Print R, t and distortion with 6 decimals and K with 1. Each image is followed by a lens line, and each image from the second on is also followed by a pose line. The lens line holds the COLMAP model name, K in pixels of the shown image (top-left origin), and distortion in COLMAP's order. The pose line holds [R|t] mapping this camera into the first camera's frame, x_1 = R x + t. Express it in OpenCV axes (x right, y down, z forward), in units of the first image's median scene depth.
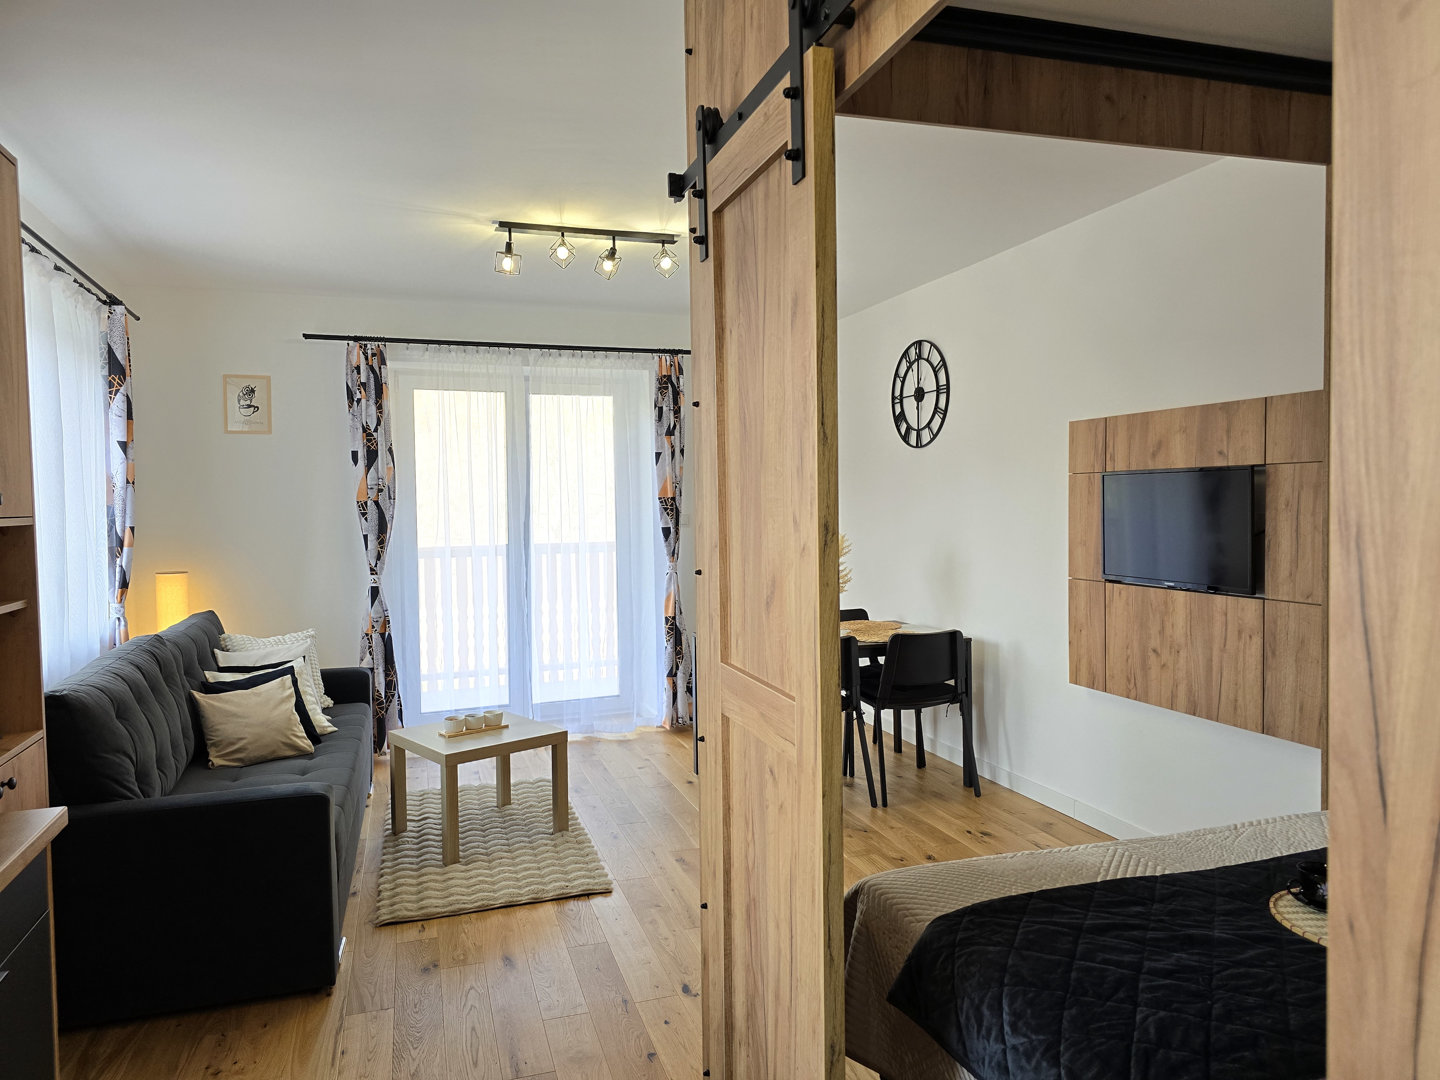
lens RADIAL K [[957.0, 0, 712.0], [0, 957.0, 538.1], [0, 0, 1]] dist [0.066993, -0.059323]
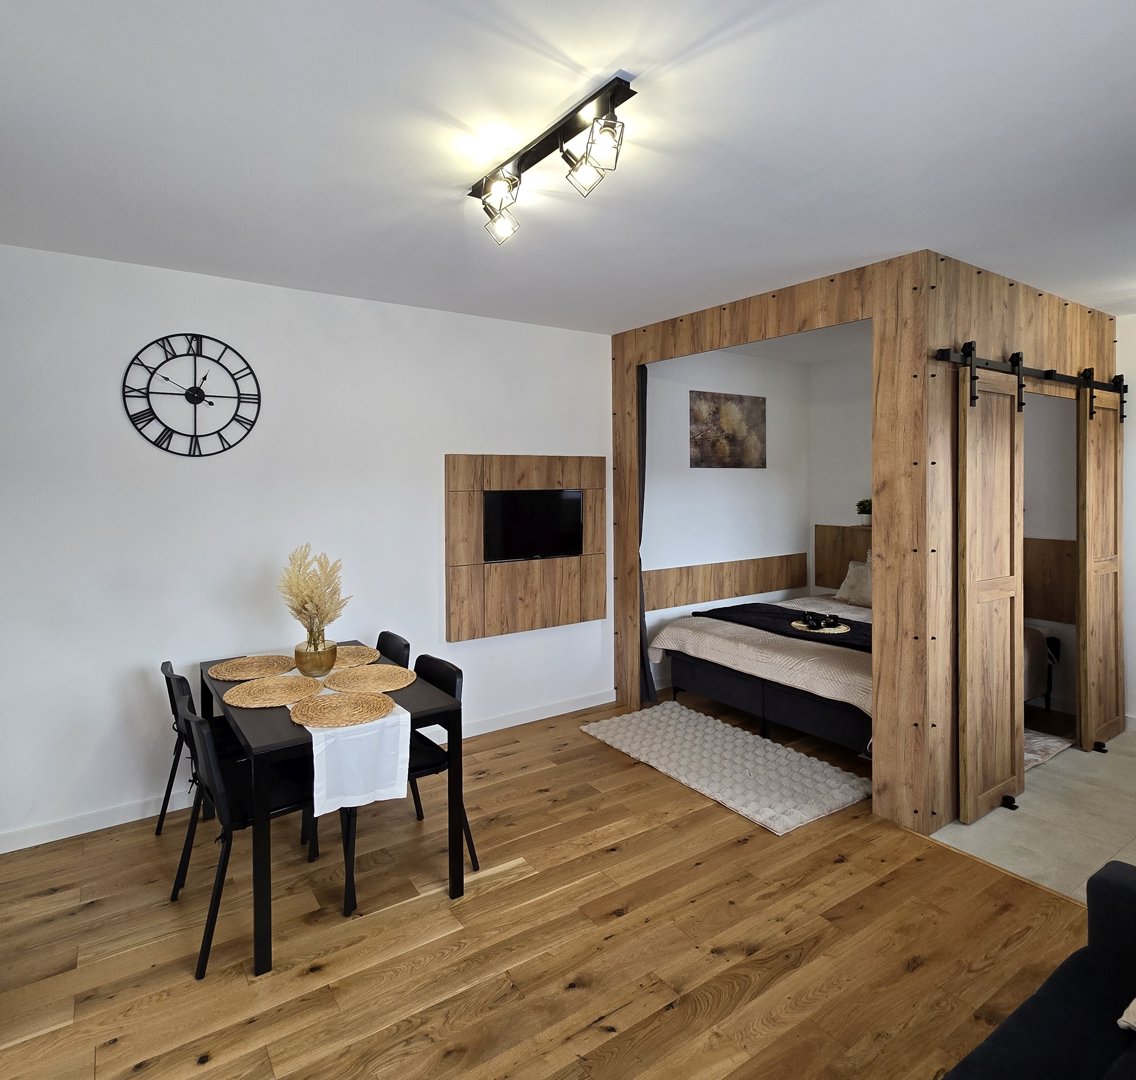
lens RADIAL K [[663.0, 0, 534.1], [0, 663.0, 479.3], [0, 0, 1]] dist [0.002250, -0.005095]
pose [[-0.266406, 0.014856, 0.963746, -0.463469], [0.046588, 0.998911, -0.002520, -0.060499], [-0.962734, 0.044228, -0.266808, 0.906404]]
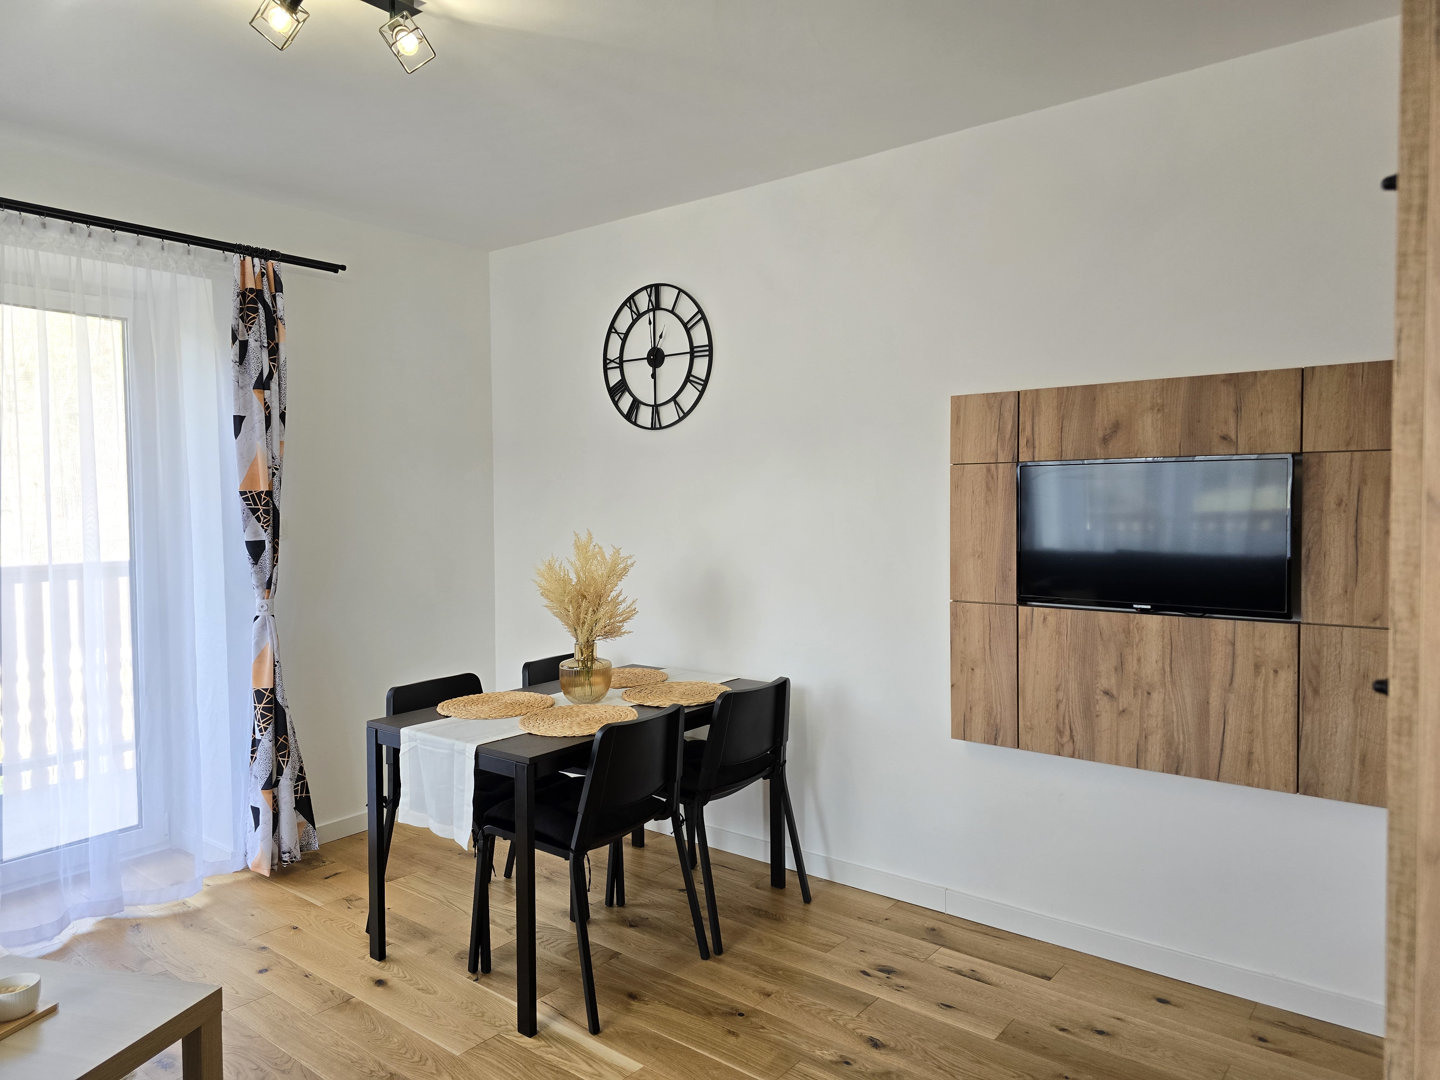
lens RADIAL K [[957.0, 0, 714.8], [0, 957.0, 533.0], [0, 0, 1]] dist [0.066993, -0.059323]
pose [[0.833004, -0.011269, 0.553153, -0.165096], [0.017355, 0.999833, -0.005766, -0.009056], [-0.552995, 0.014403, 0.833060, 0.374714]]
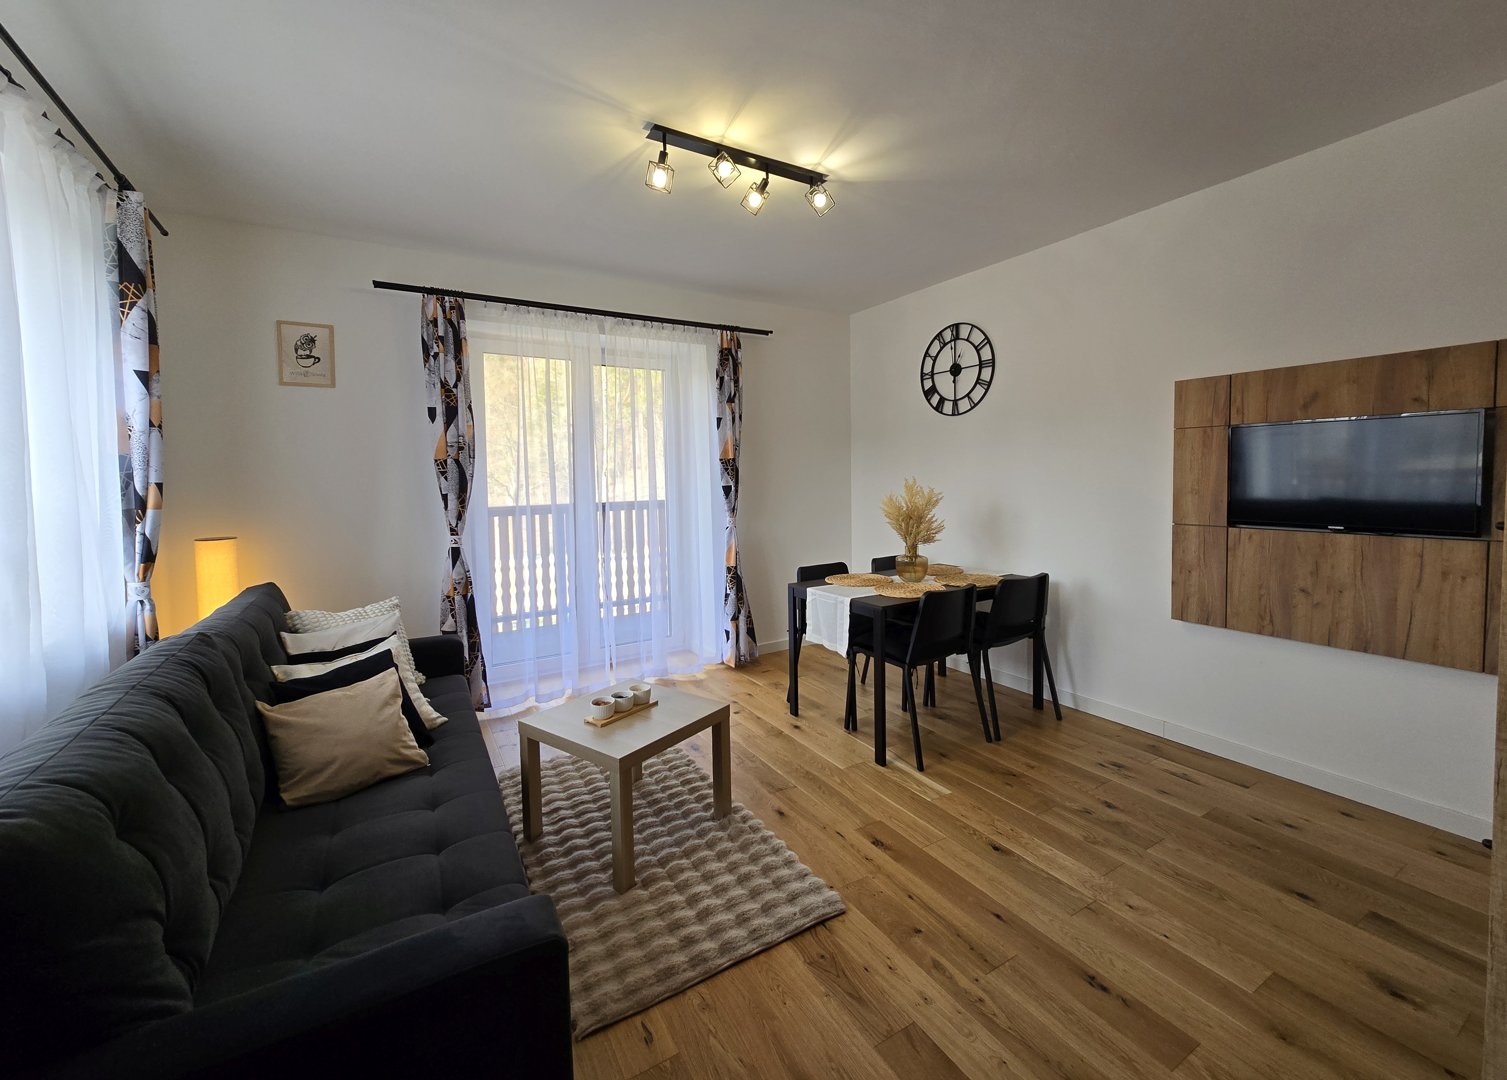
lens RADIAL K [[610.6, 0, 757.8], [0, 610.6, 504.3], [0, 0, 1]] dist [-0.004030, 0.001189]
pose [[0.973951, -0.013632, 0.226347, -0.198304], [0.012458, 0.999901, 0.006616, 0.006813], [-0.226415, -0.003624, 0.974024, 0.344036]]
